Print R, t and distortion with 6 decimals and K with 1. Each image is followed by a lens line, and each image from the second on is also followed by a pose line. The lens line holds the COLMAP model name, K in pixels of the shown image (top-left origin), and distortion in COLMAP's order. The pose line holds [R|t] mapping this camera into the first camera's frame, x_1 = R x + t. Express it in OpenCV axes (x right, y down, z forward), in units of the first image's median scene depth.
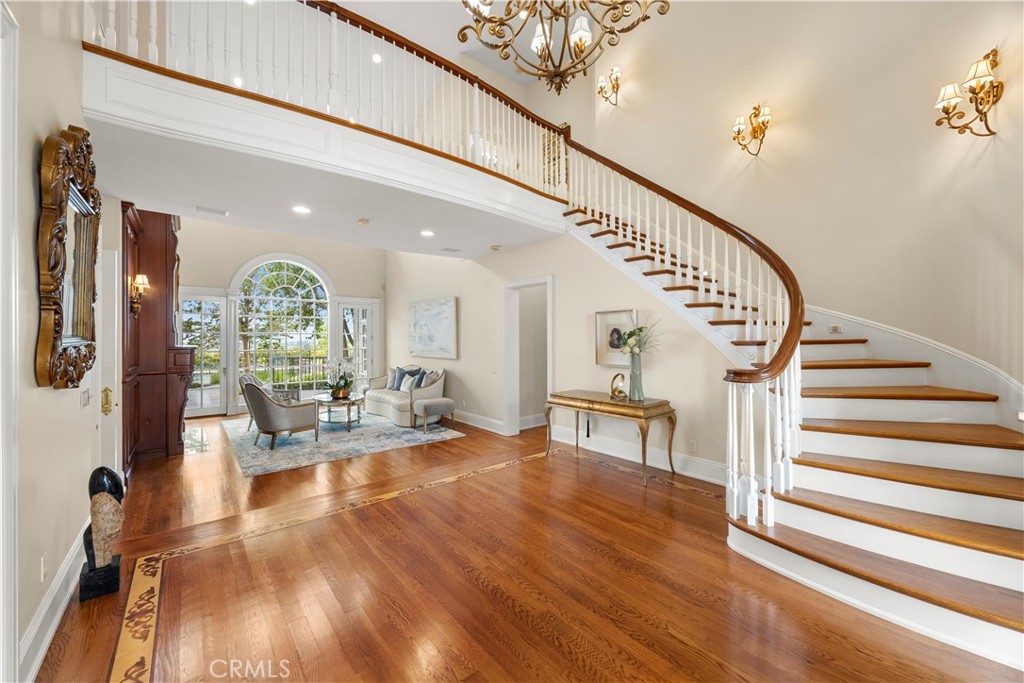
lens RADIAL K [[395.2, 0, 511.6], [0, 395.2, 339.5], [0, 0, 1]] dist [0.004512, 0.000102]
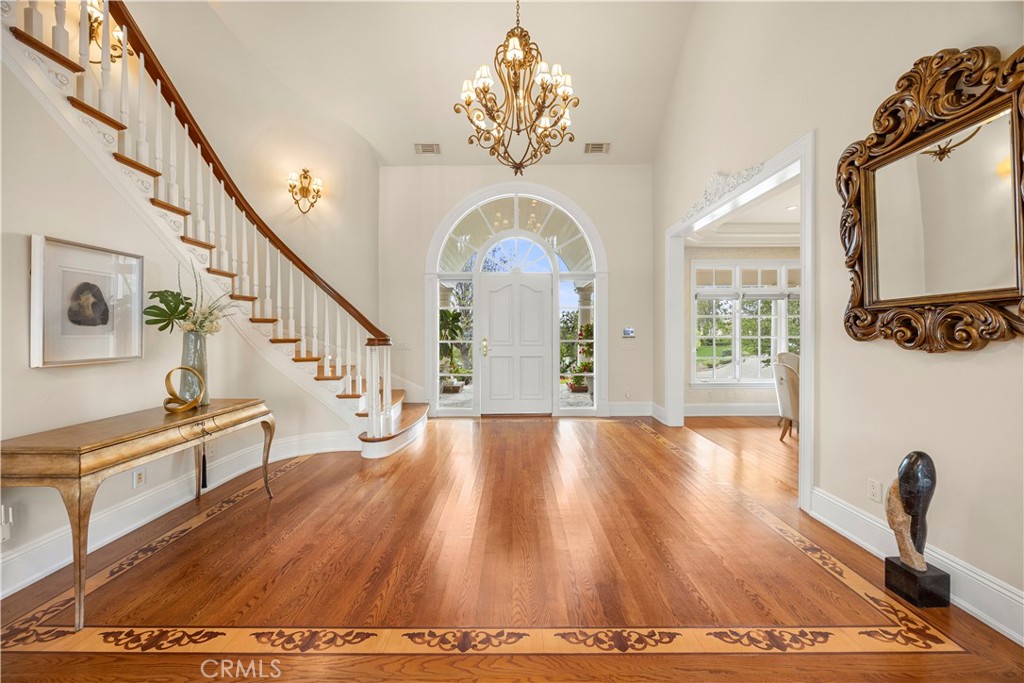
lens RADIAL K [[395.2, 0, 512.8], [0, 395.2, 336.2], [0, 0, 1]] dist [0.004512, 0.000102]
pose [[-0.763186, 0.005386, 0.646156, -0.459104], [0.001205, 0.999975, -0.006912, 0.041263], [-0.646177, -0.004497, -0.763174, 1.087733]]
